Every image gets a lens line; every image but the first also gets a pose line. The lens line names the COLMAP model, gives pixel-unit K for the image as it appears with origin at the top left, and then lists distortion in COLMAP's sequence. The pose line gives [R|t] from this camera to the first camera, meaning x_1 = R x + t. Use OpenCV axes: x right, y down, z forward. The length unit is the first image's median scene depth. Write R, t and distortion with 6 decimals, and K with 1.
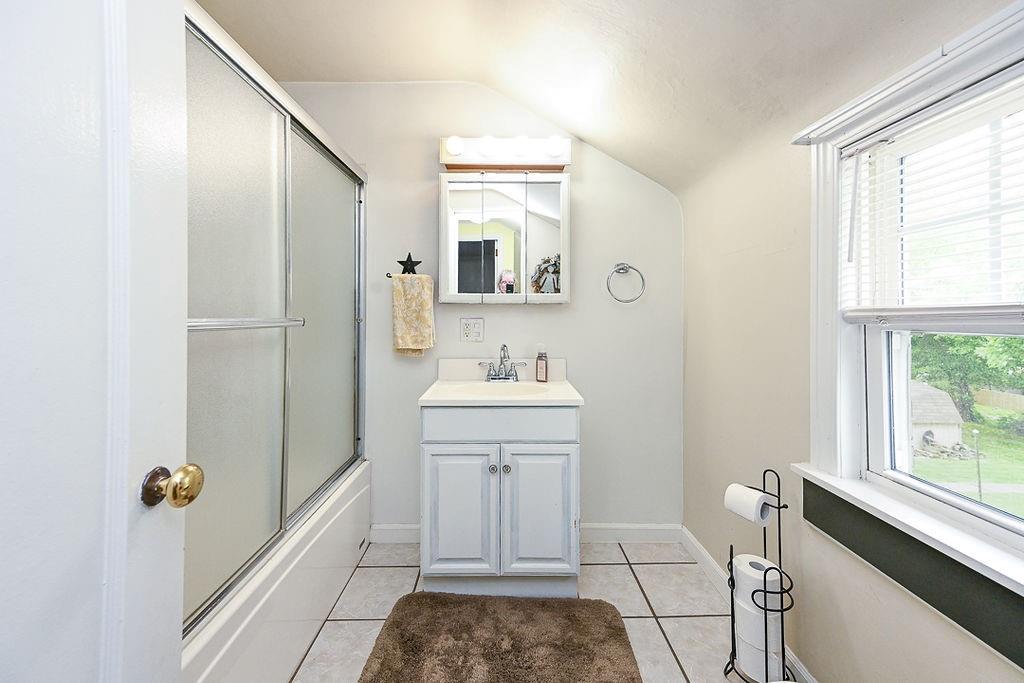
lens RADIAL K [[403.7, 0, 502.5], [0, 403.7, 310.6], [0, 0, 1]] dist [0.025103, 0.000135]
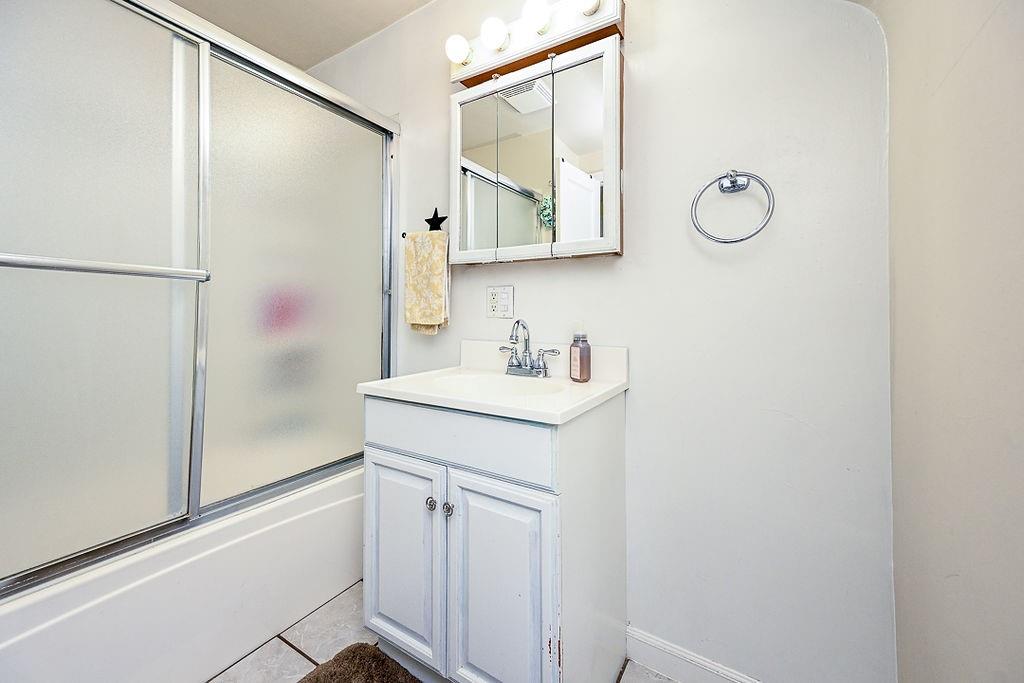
lens RADIAL K [[403.7, 0, 511.7], [0, 403.7, 305.5], [0, 0, 1]] dist [0.025103, 0.000135]
pose [[0.849285, -0.005891, -0.527902, 0.345617], [-0.002359, 0.999885, -0.014953, 0.068655], [0.527929, 0.013944, 0.849174, 0.416449]]
